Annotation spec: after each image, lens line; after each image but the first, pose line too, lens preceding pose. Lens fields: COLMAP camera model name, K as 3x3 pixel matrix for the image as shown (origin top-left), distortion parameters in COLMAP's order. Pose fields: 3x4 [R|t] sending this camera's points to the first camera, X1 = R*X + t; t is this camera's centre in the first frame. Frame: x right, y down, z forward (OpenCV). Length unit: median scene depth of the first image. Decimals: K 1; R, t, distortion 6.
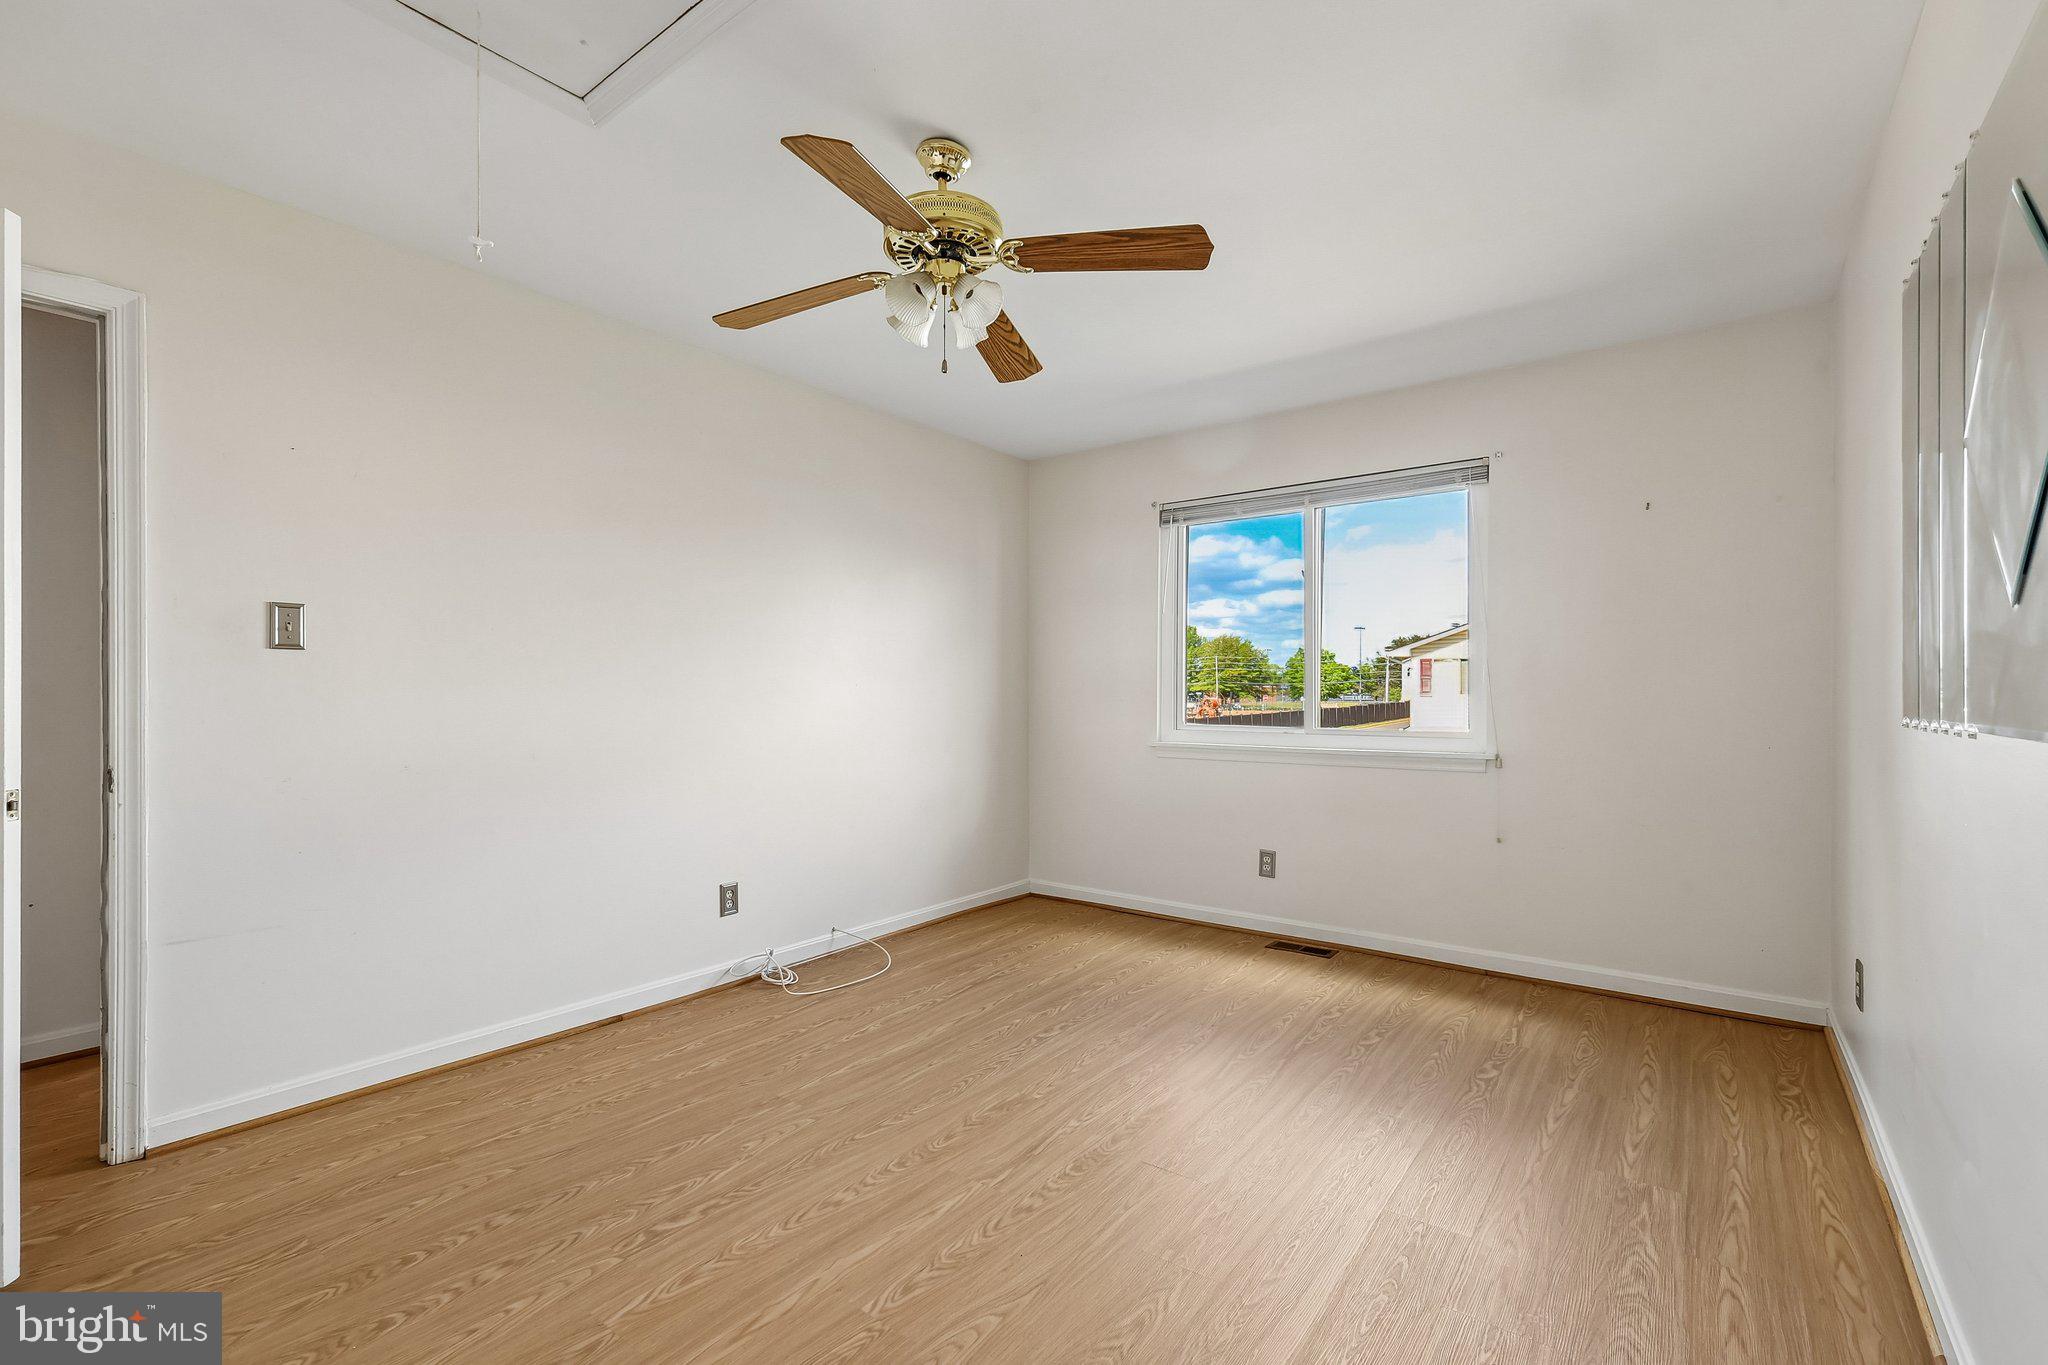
lens RADIAL K [[896.6, 0, 1028.1], [0, 896.6, 688.2], [0, 0, 1]] dist [0.004406, 0.000204]
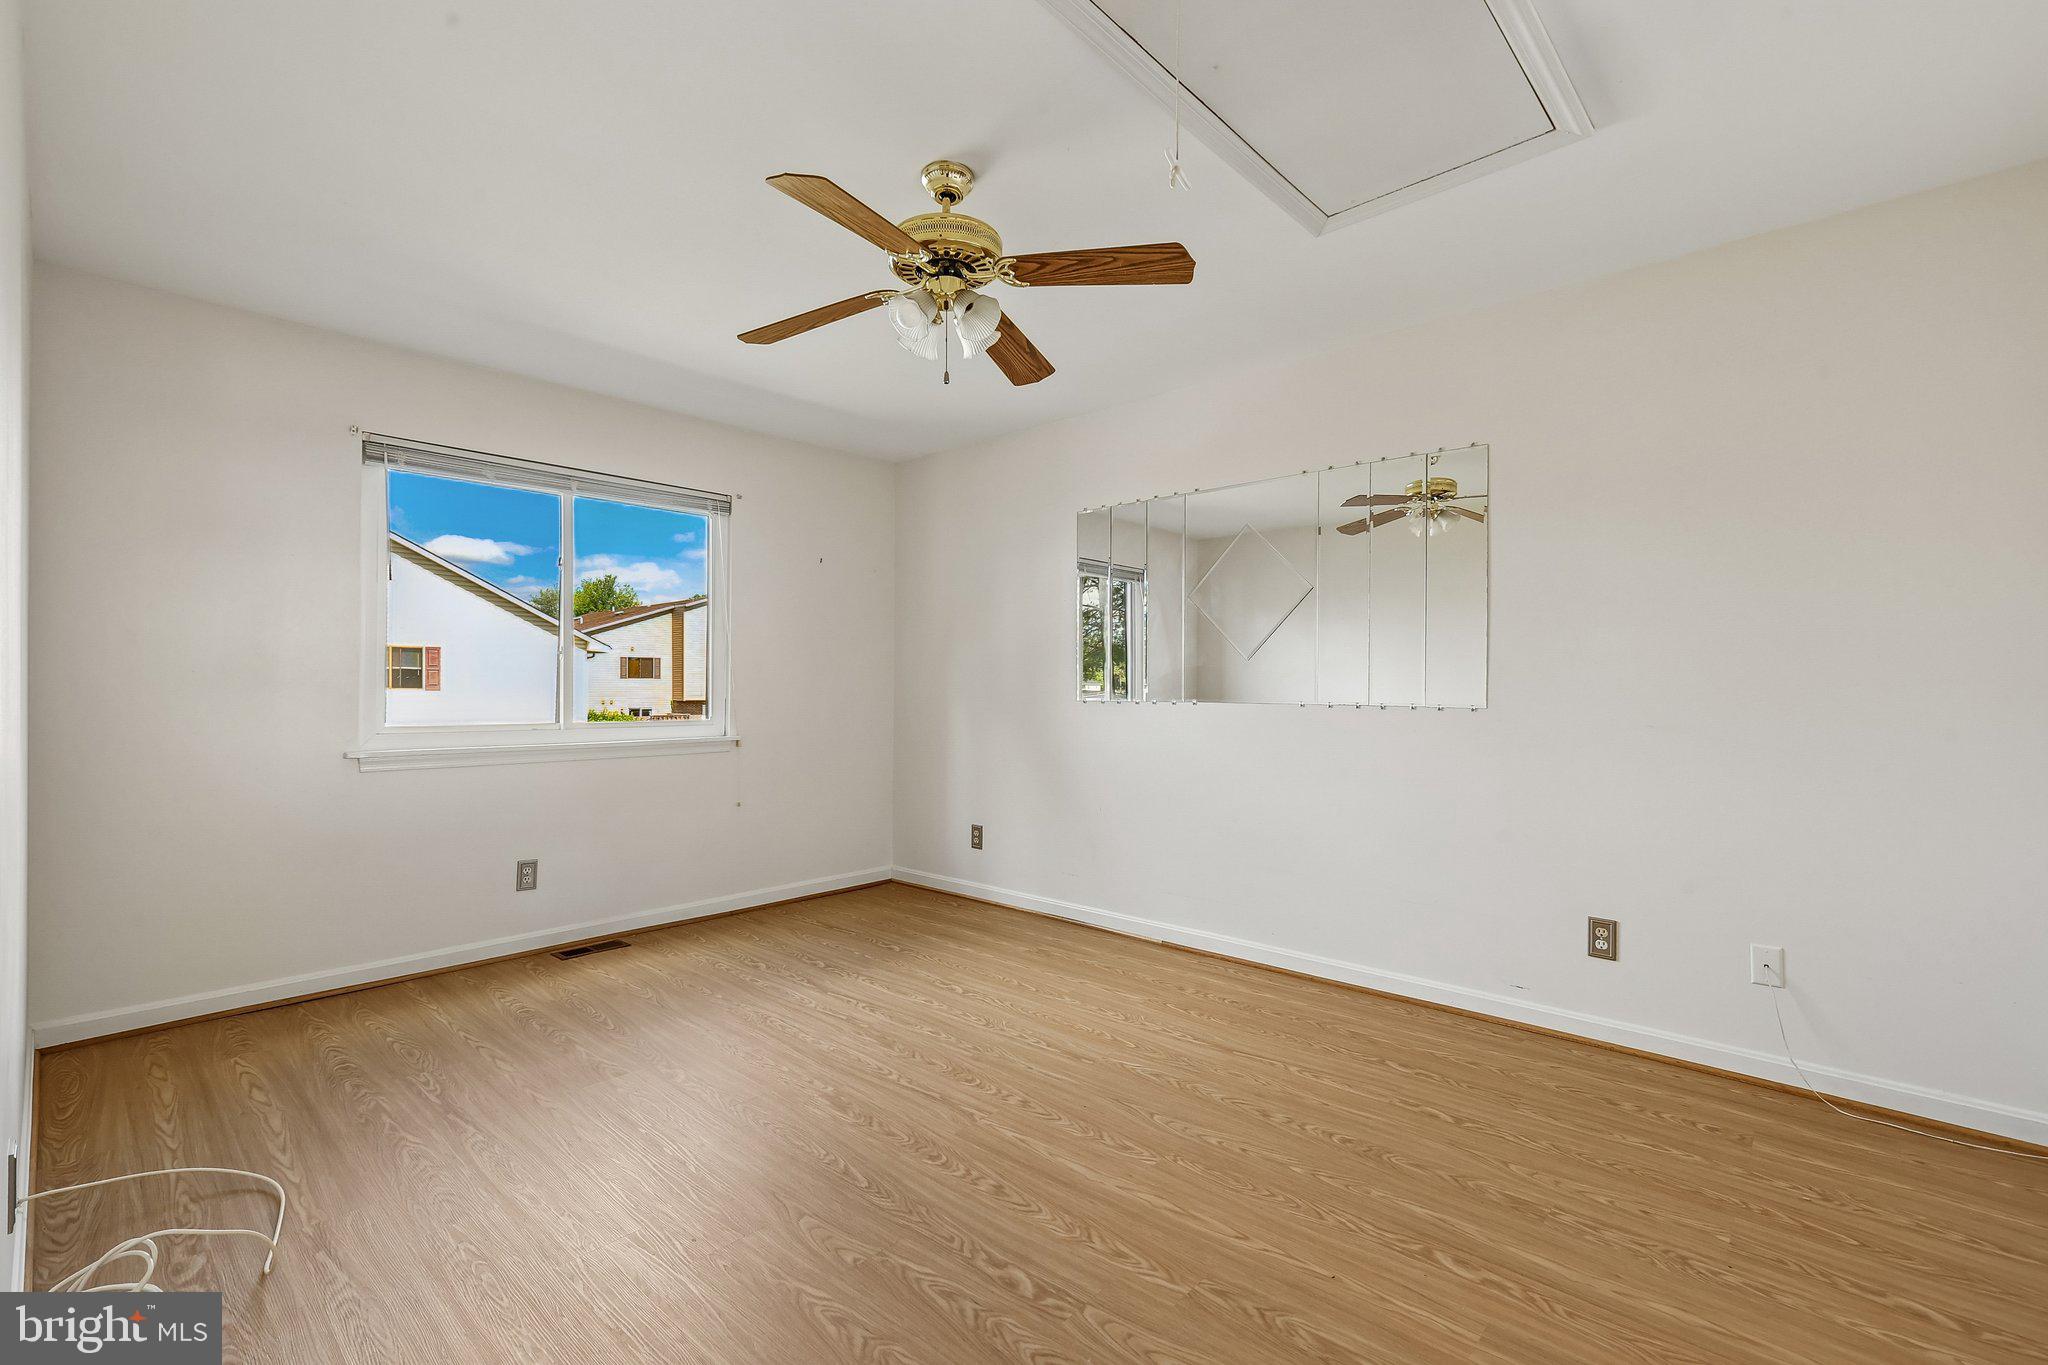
lens RADIAL K [[890.8, 0, 1024.0], [0, 890.8, 682.5], [0, 0, 1]] dist [0.007061, -0.000137]
pose [[0.100242, 0.006468, 0.994942, -0.839408], [-0.007141, 0.999958, -0.005781, 0.004232], [-0.994937, -0.006525, 0.100284, 0.599907]]
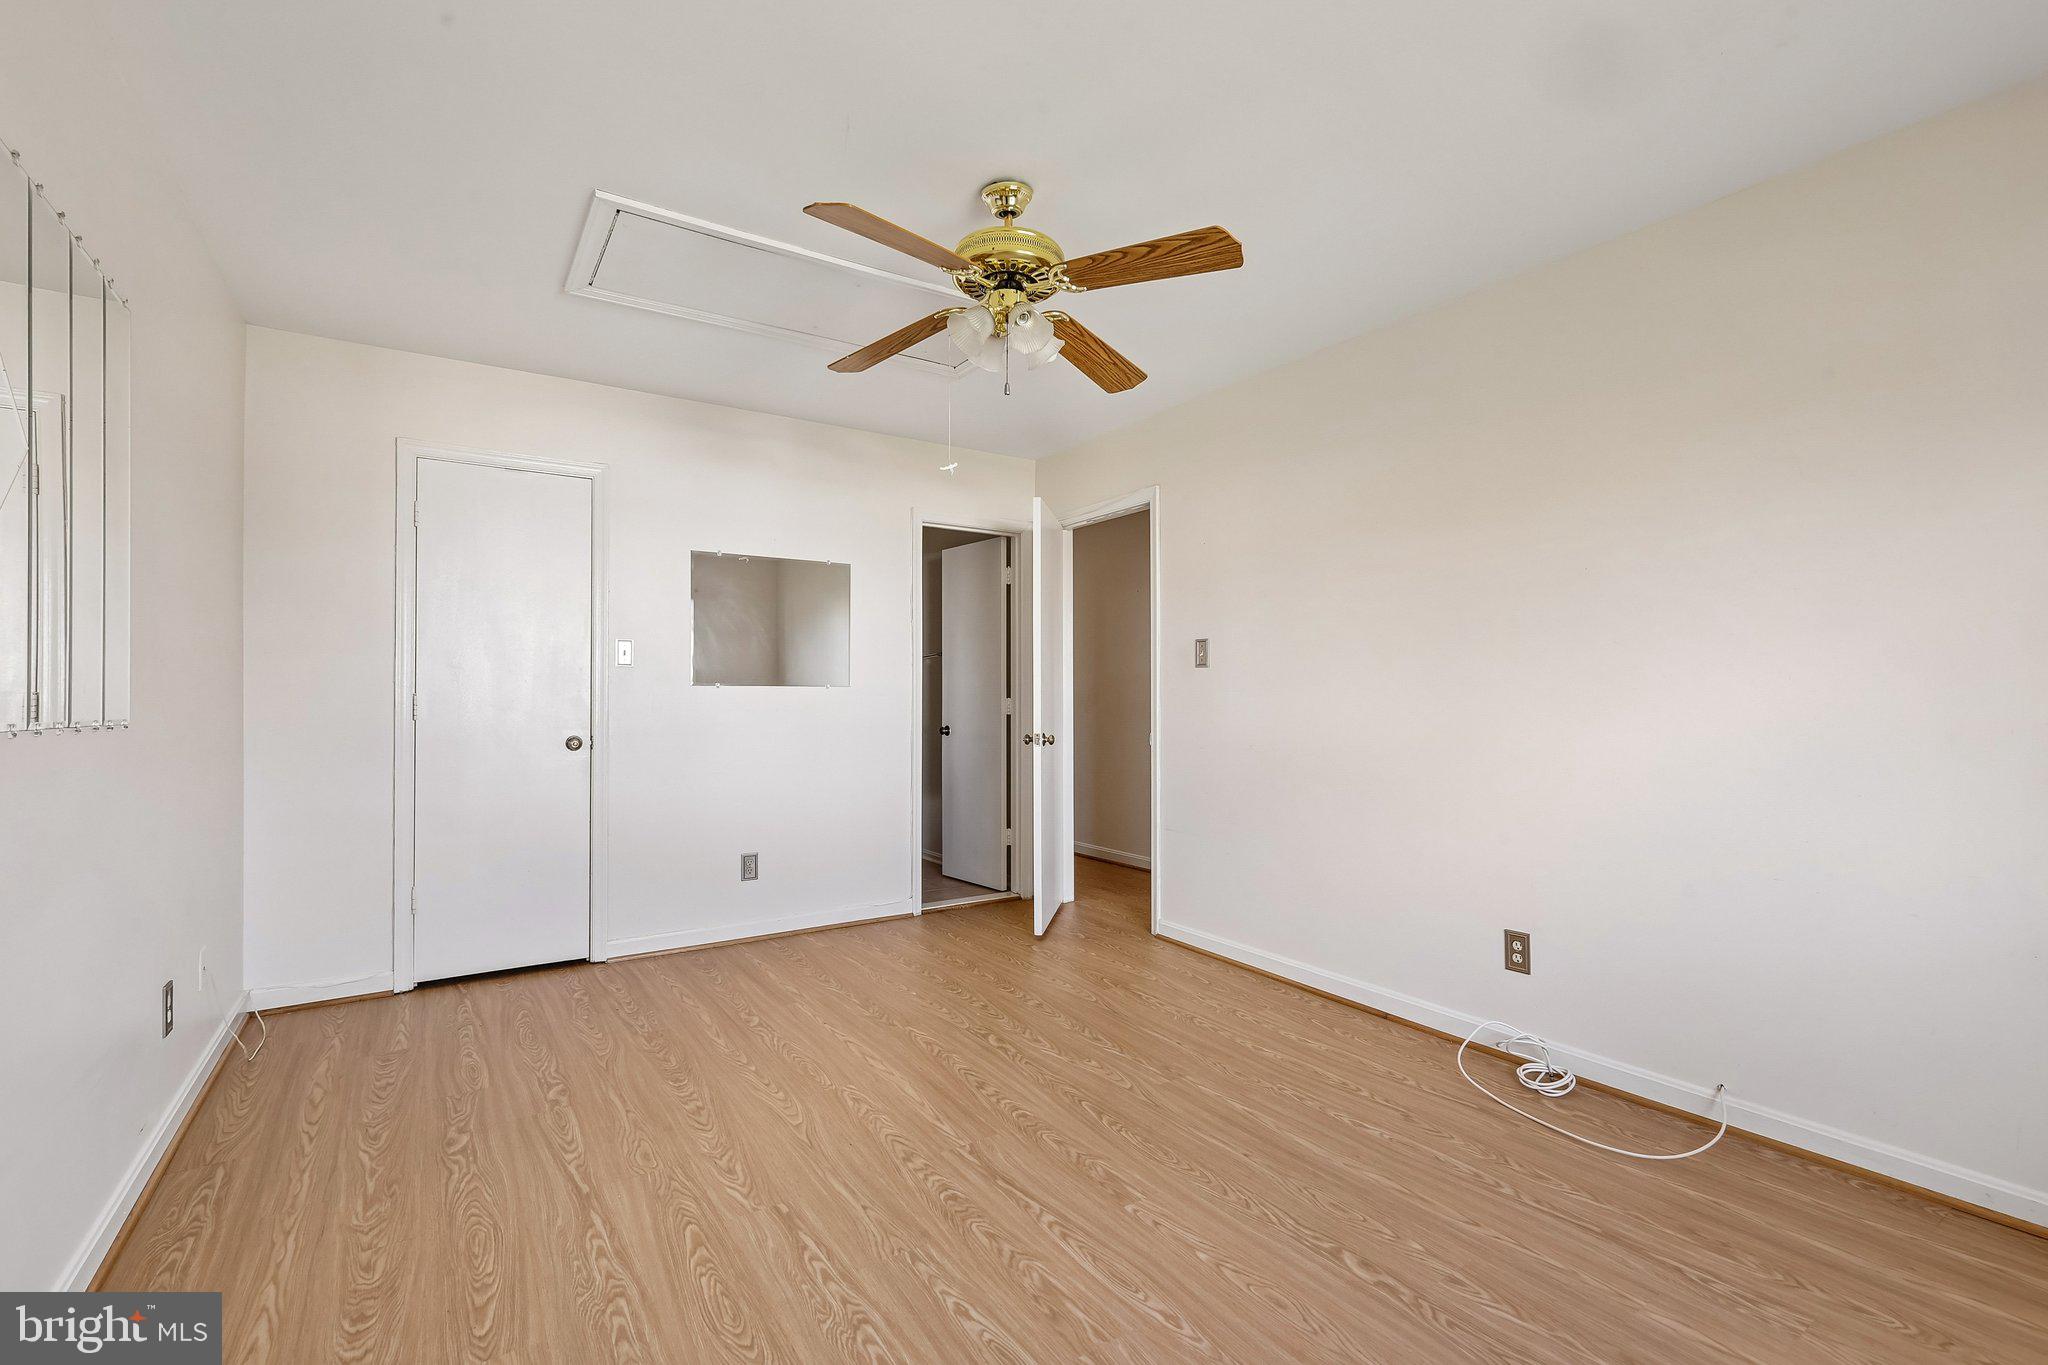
lens RADIAL K [[896.6, 0, 1028.1], [0, 896.6, 688.2], [0, 0, 1]] dist [0.004406, 0.000204]
pose [[-0.328310, -0.007715, -0.944538, 0.680533], [0.005361, 0.999935, -0.010031, 0.008160], [0.944555, -0.008357, -0.328248, 1.026916]]
